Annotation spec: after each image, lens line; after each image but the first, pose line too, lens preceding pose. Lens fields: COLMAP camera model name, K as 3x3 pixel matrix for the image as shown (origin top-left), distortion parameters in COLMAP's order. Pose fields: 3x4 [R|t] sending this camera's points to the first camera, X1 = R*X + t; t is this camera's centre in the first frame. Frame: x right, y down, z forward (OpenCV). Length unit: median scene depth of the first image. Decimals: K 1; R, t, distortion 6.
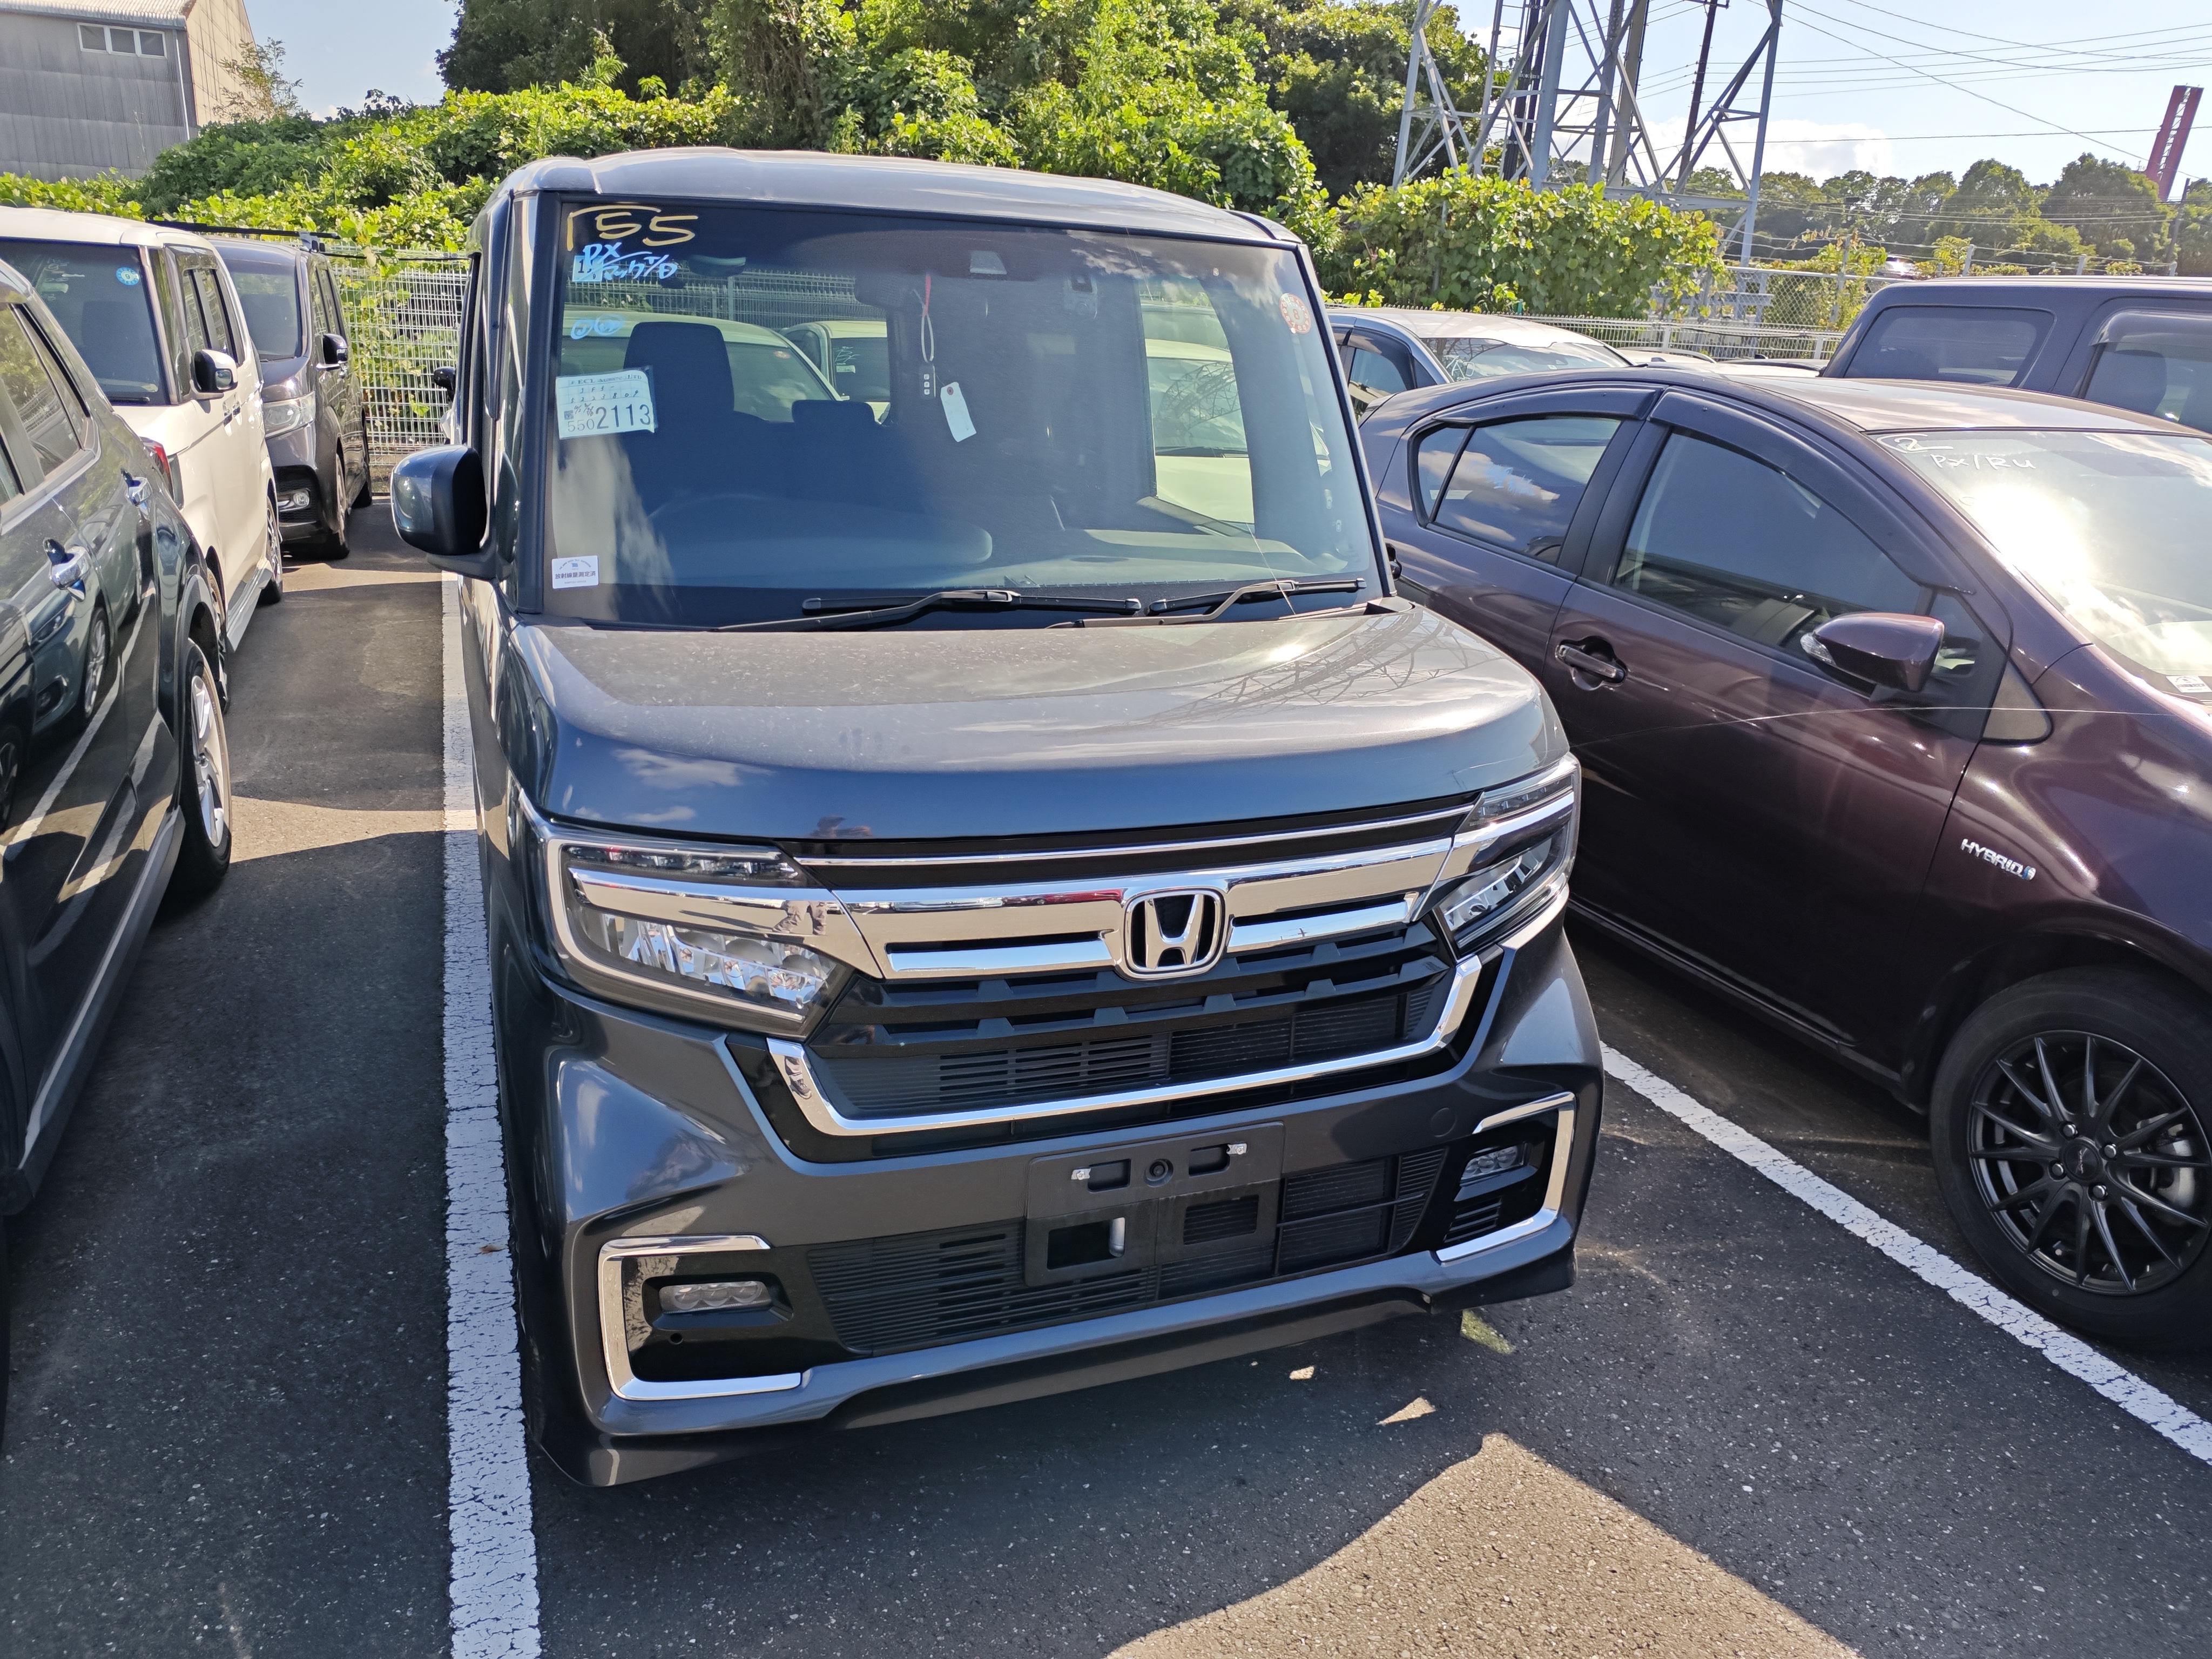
lens RADIAL K [[1631.5, 0, 1124.1], [0, 1631.5, 788.9], [0, 0, 1]] dist [0.028023, -0.035072]
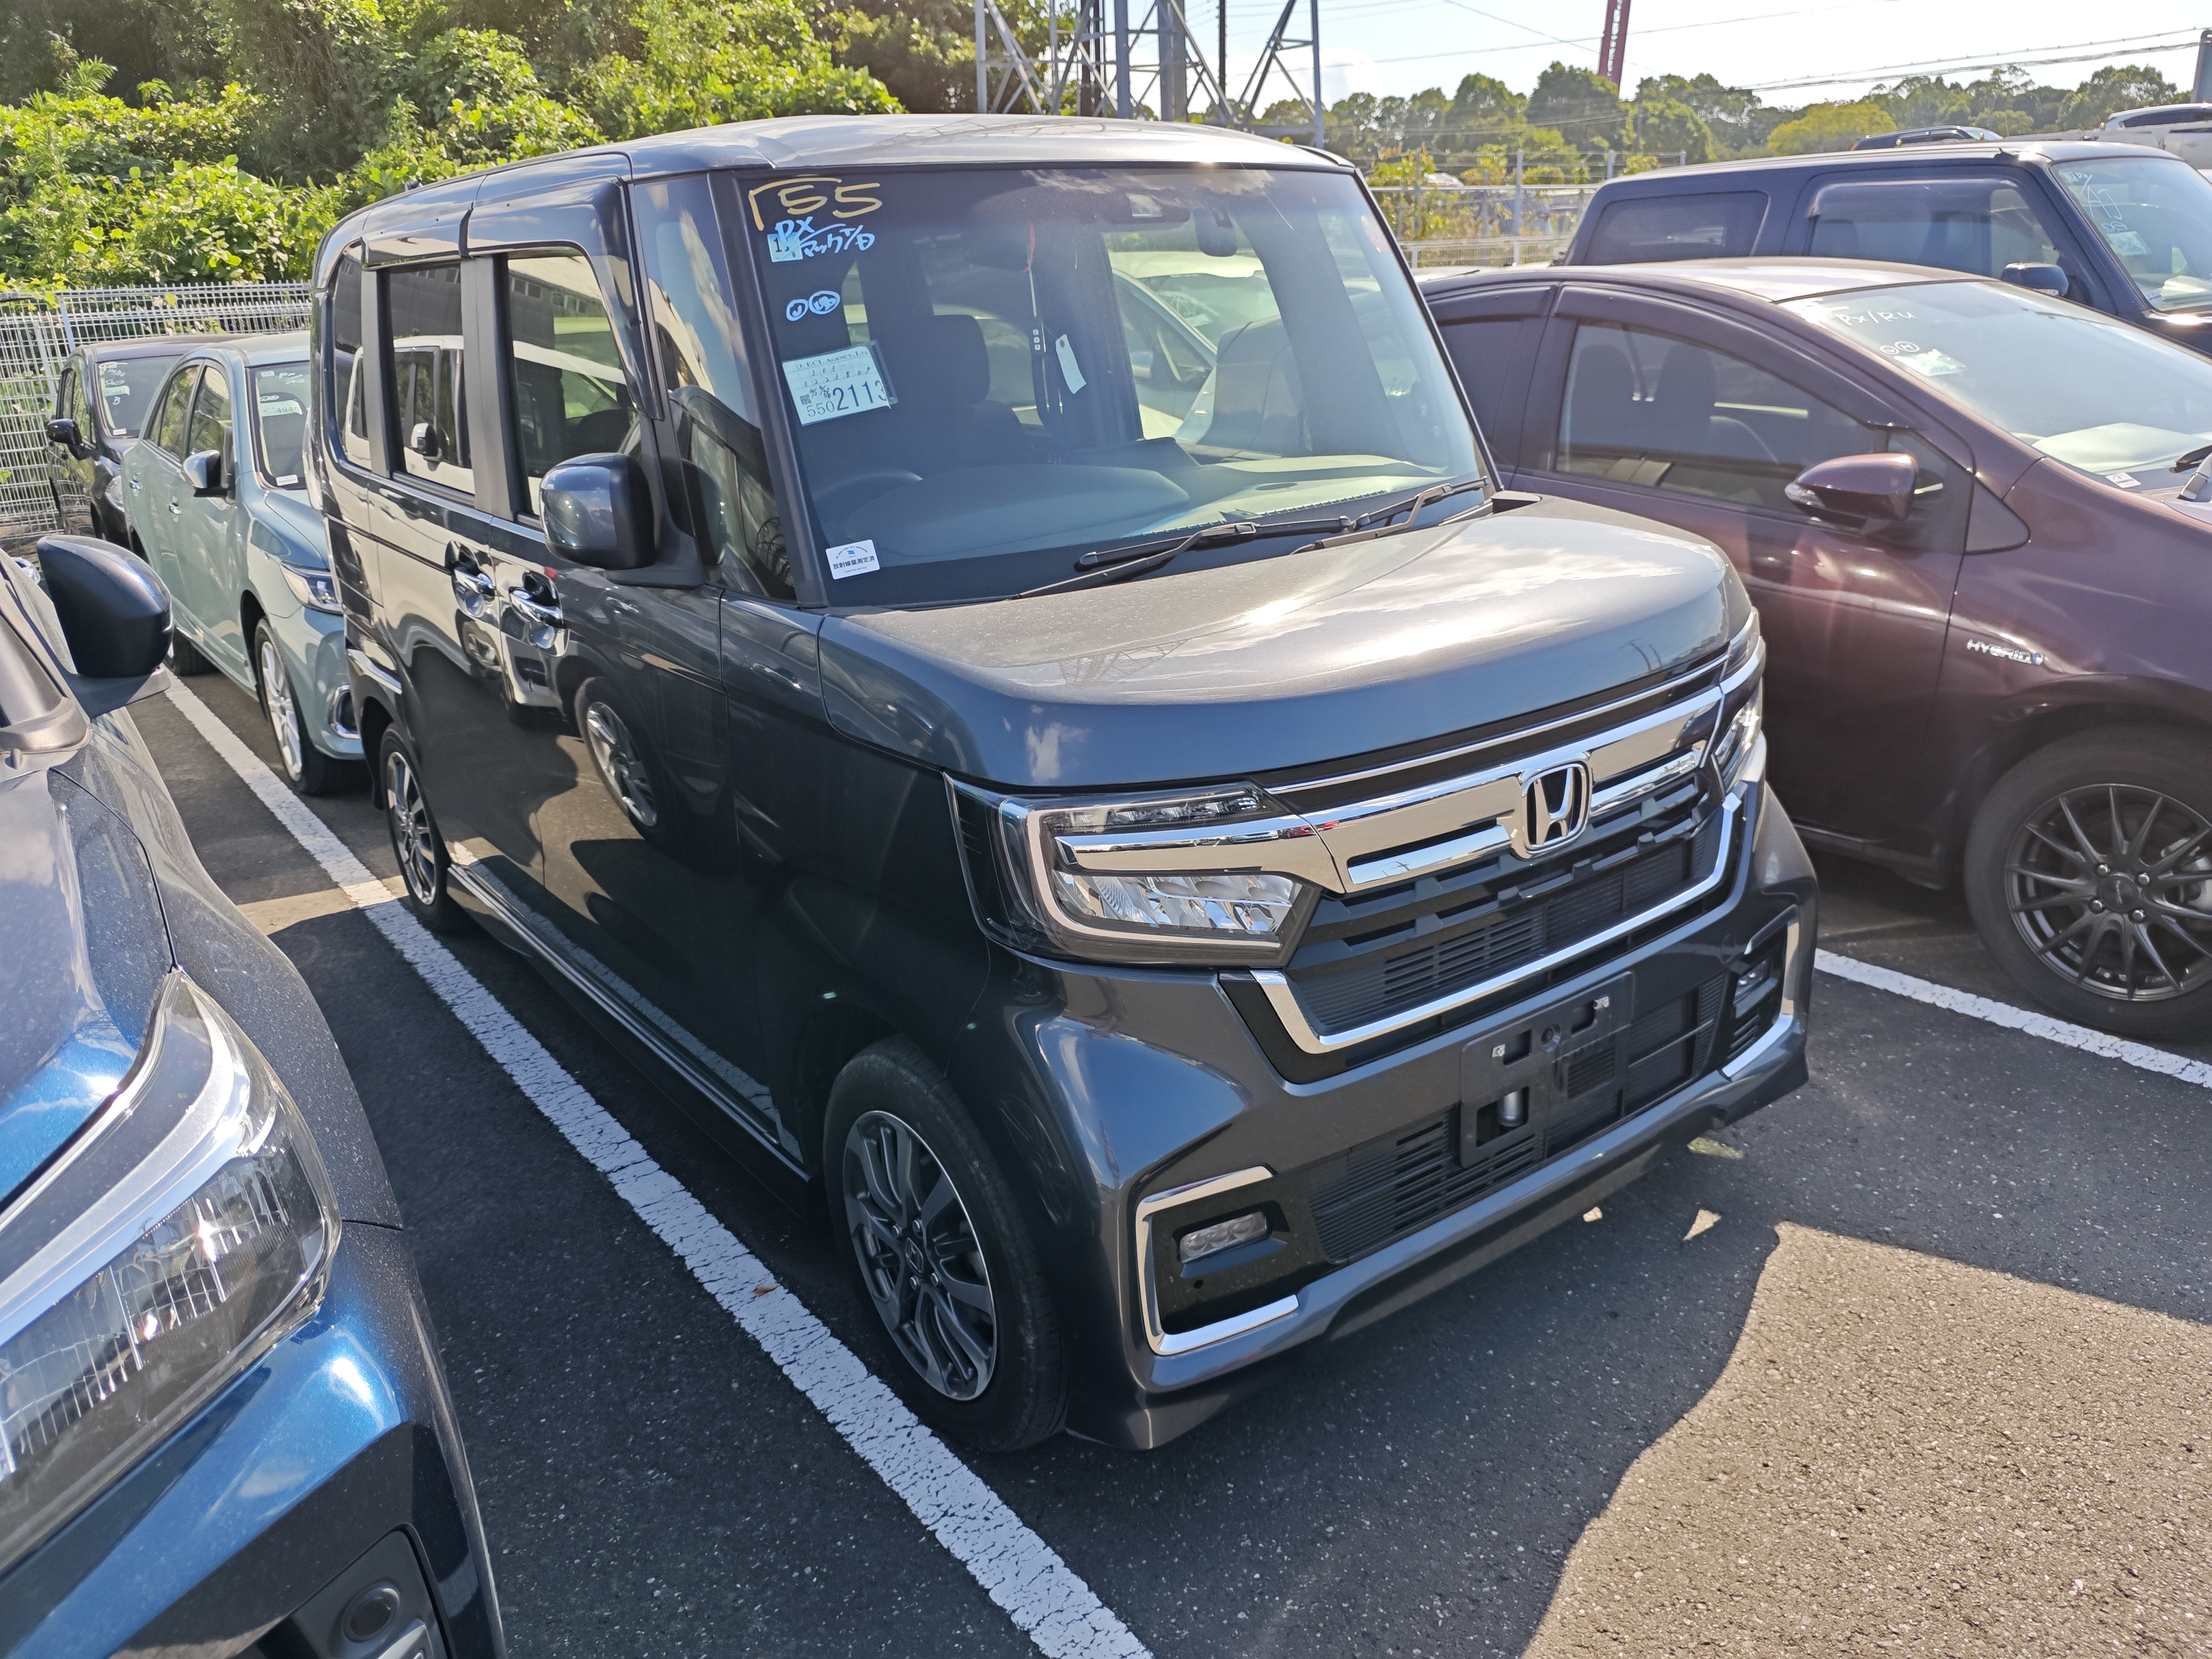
lens RADIAL K [[1631.5, 0, 1150.6], [0, 1631.5, 768.8], [0, 0, 1]] dist [0.028023, -0.035072]
pose [[0.961309, -0.165439, 0.220260, -0.316045], [0.162579, 0.986203, 0.031179, -0.009861], [-0.222380, 0.005836, 0.974943, 0.008347]]
